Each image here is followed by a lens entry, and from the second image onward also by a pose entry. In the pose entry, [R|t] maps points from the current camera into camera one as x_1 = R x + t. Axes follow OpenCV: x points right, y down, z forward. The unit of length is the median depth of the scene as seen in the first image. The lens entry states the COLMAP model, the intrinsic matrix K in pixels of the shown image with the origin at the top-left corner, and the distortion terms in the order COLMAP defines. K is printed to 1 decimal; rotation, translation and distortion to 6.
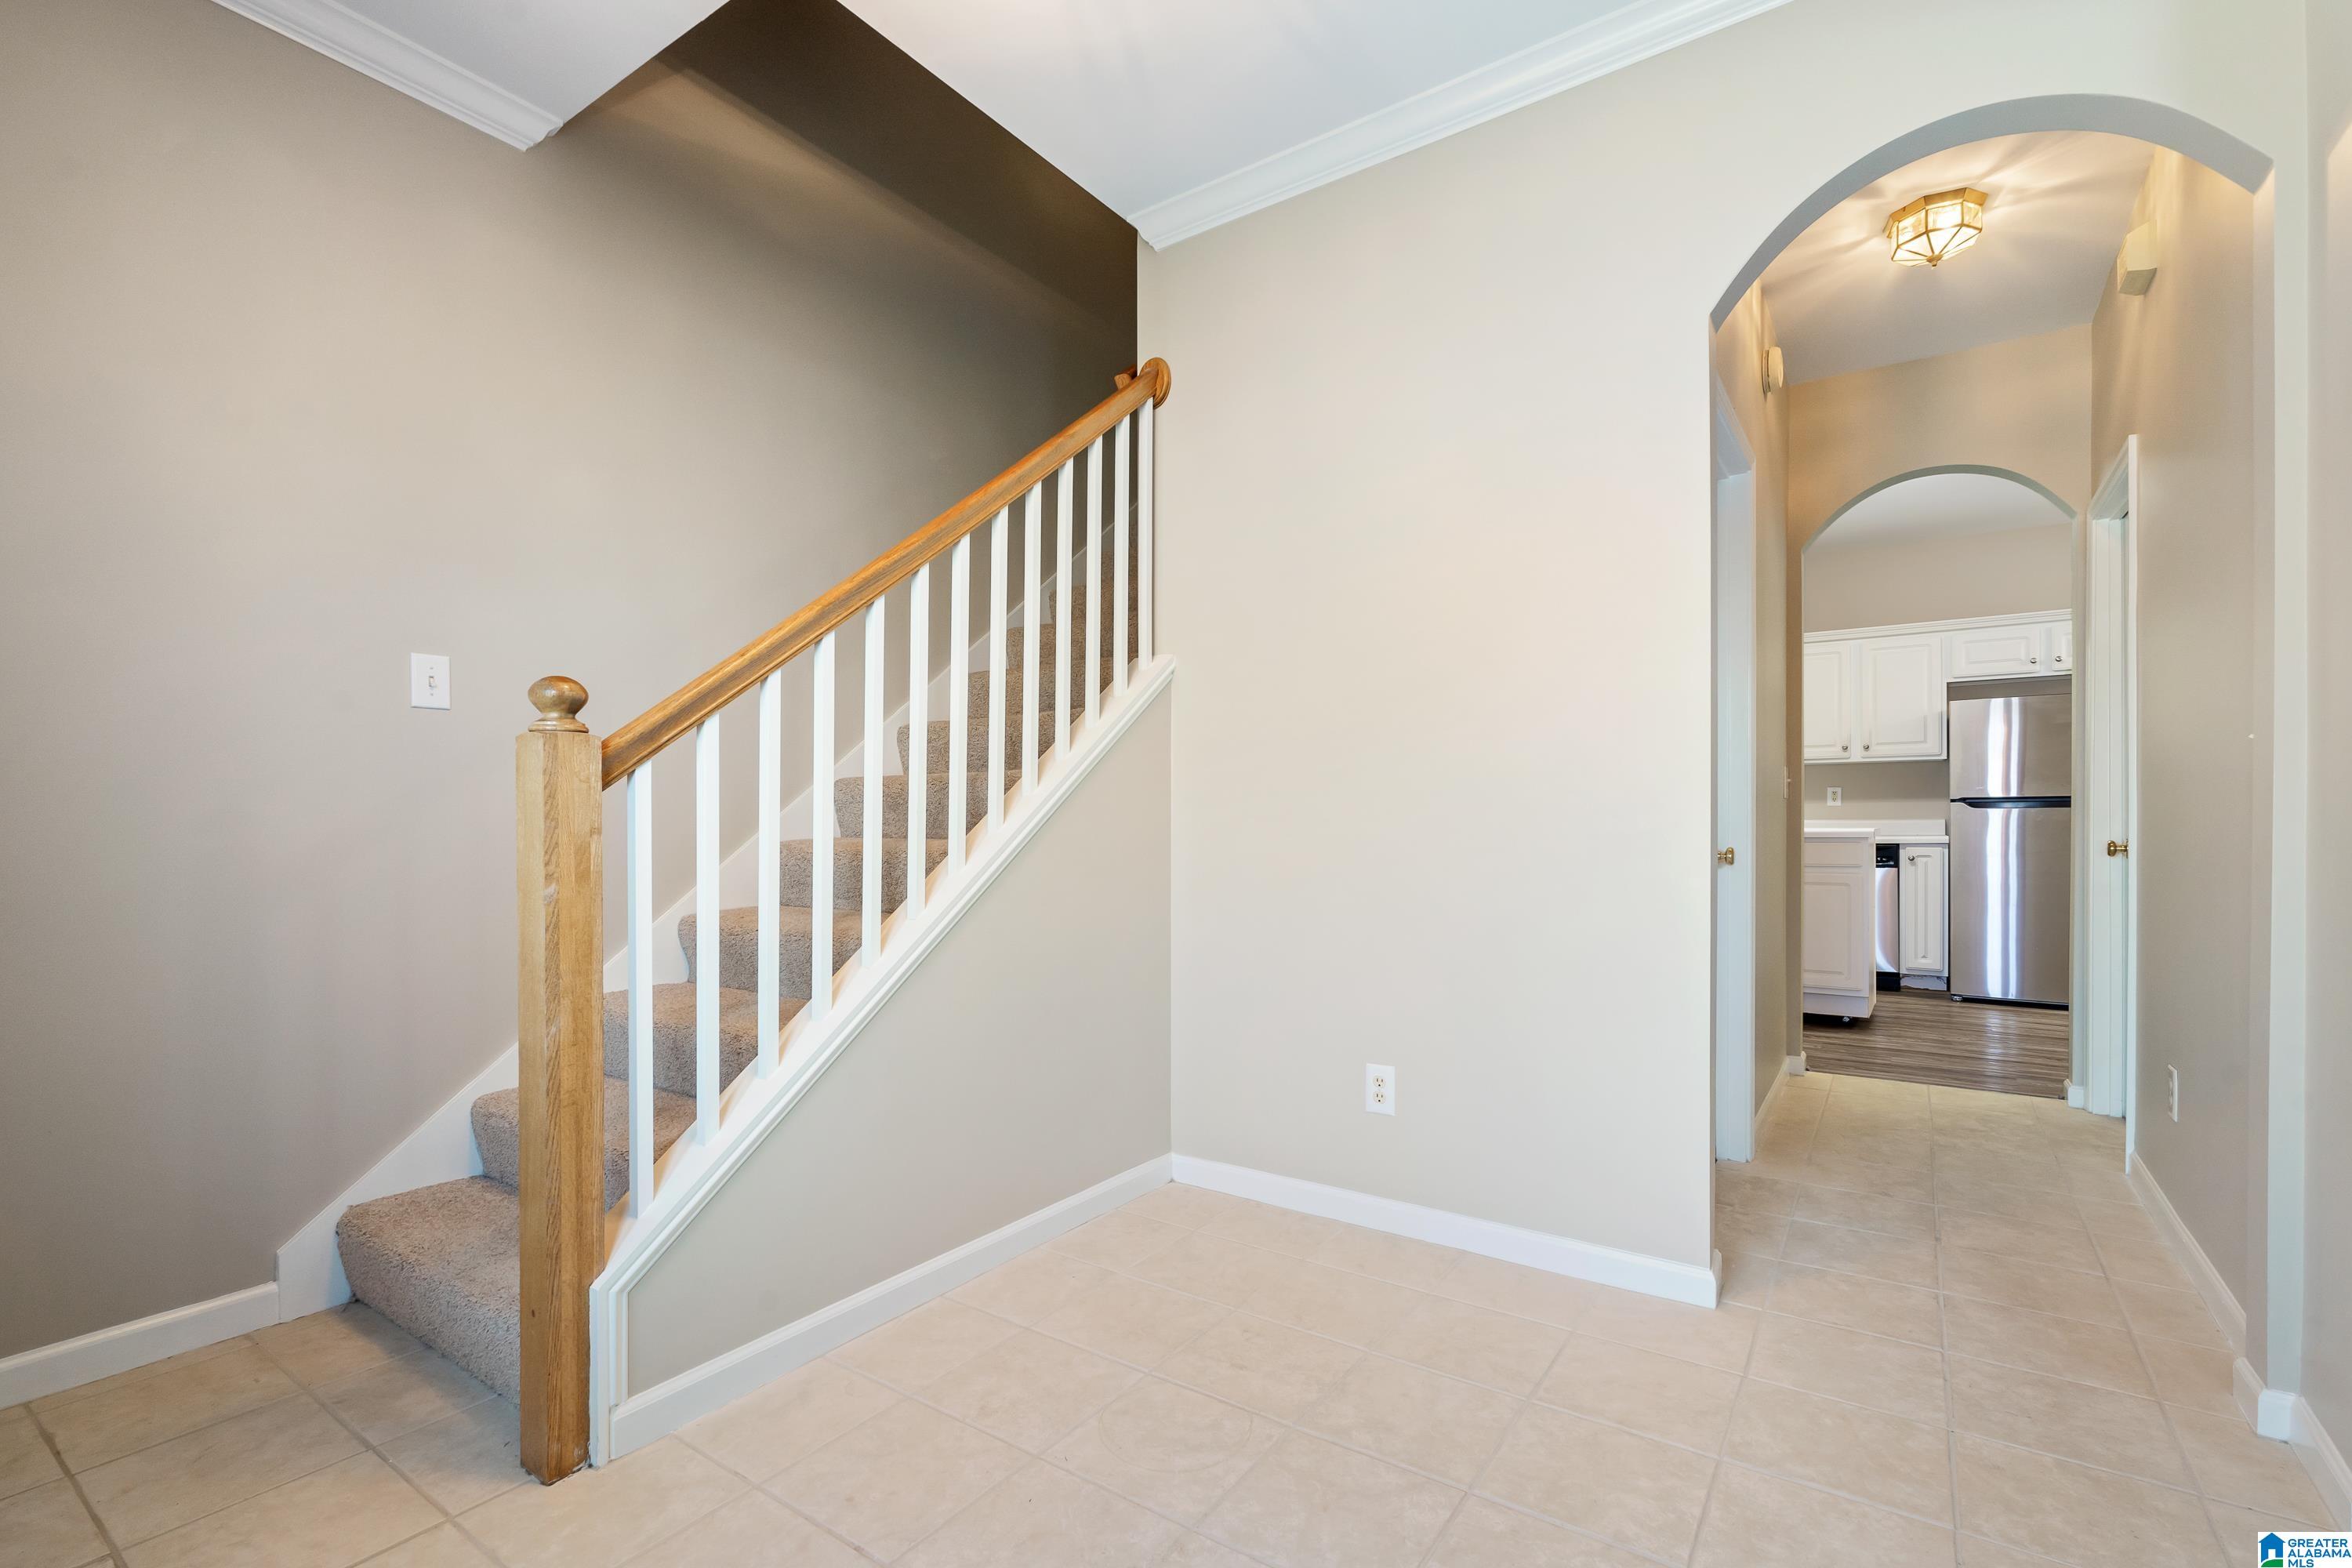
lens RADIAL K [[1060.6, 0, 1181.5], [0, 1060.6, 813.5], [0, 0, 1]] dist [-0.001003, -0.000081]
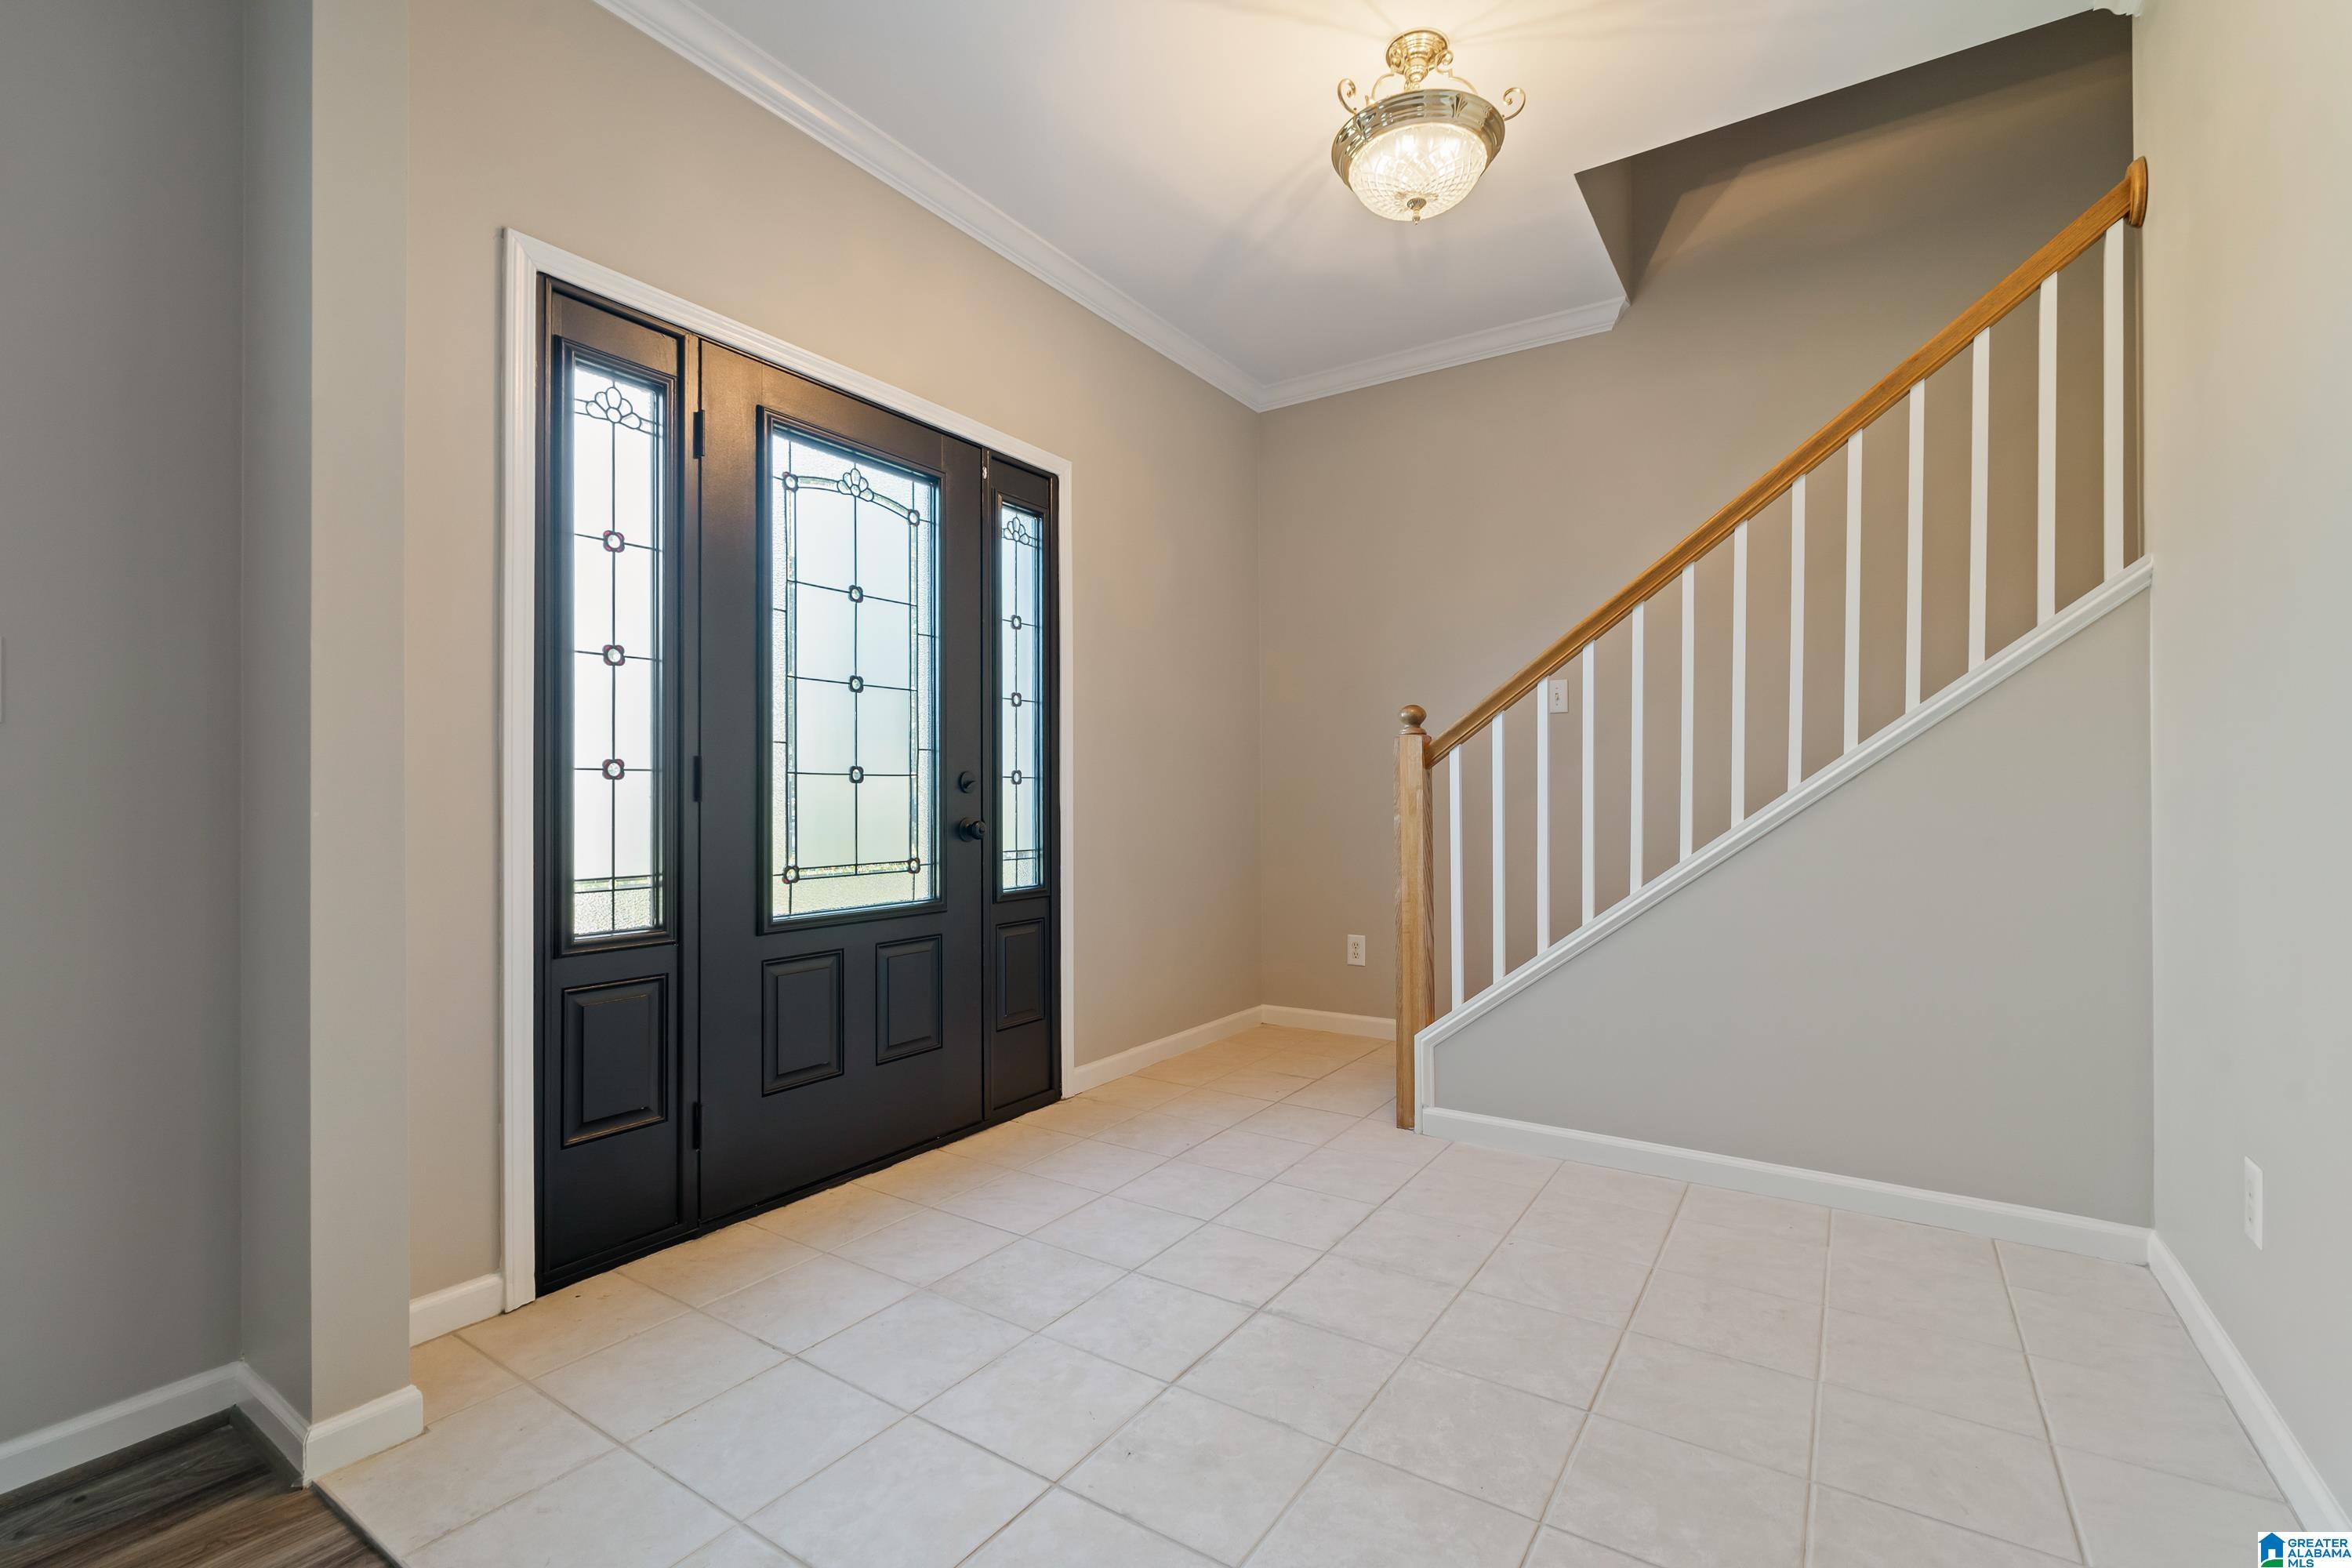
lens RADIAL K [[1038.1, 0, 1176.0], [0, 1038.1, 784.0], [0, 0, 1]] dist [-0.002032, 0.000252]
pose [[0.008386, -0.016322, -0.999832, 1.226588], [0.001870, 0.999865, -0.016307, 0.039210], [0.999963, -0.001733, 0.008415, 0.557446]]
